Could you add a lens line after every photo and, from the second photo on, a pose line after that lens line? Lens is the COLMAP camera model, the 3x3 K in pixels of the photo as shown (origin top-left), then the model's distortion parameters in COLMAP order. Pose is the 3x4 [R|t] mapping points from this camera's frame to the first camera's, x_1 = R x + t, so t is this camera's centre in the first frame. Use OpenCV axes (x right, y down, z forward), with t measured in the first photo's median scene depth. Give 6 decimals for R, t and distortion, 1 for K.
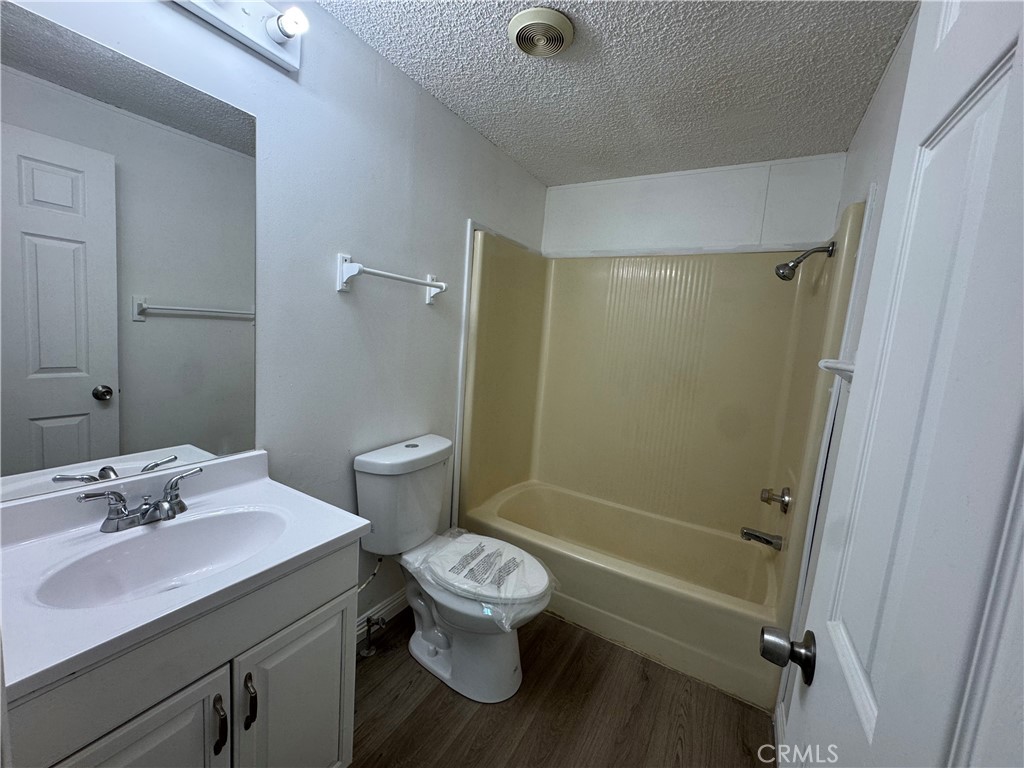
lens RADIAL K [[409.0, 0, 512.5], [0, 409.0, 381.6], [0, 0, 1]] dist [-0.003168, 0.000798]
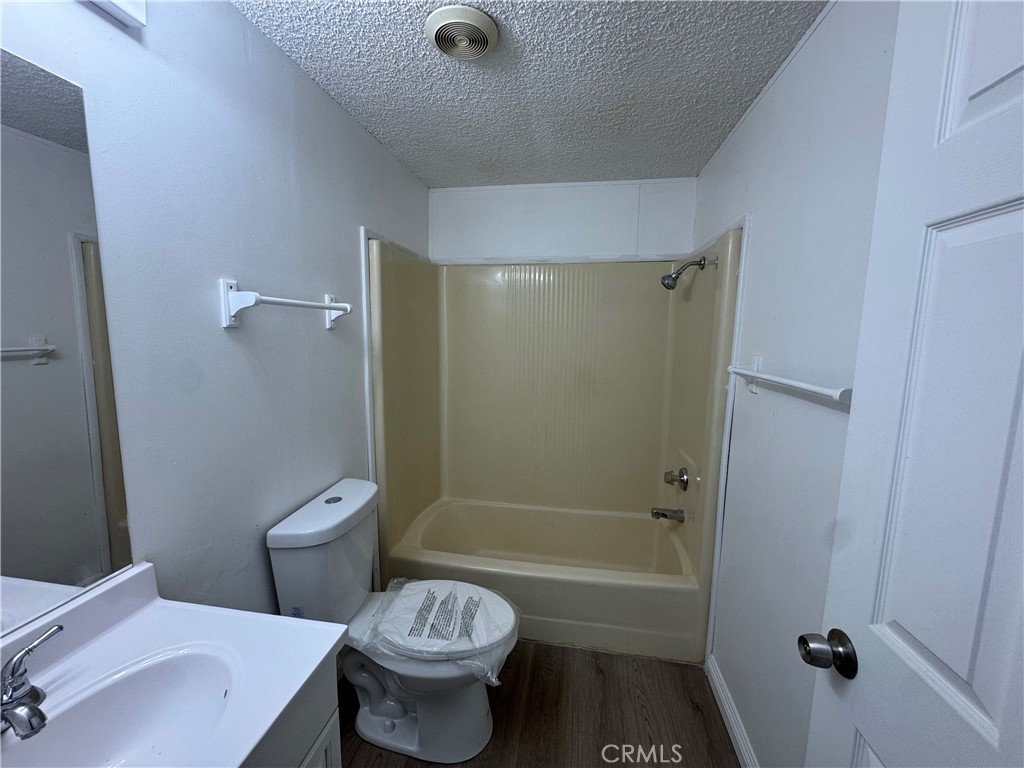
lens RADIAL K [[409.0, 0, 511.7], [0, 409.0, 382.5], [0, 0, 1]] dist [-0.003168, 0.000798]
pose [[0.933657, -0.107362, 0.341699, -0.177582], [0.099875, 0.994216, 0.039486, -0.087234], [-0.343962, -0.002739, 0.938979, 0.088684]]
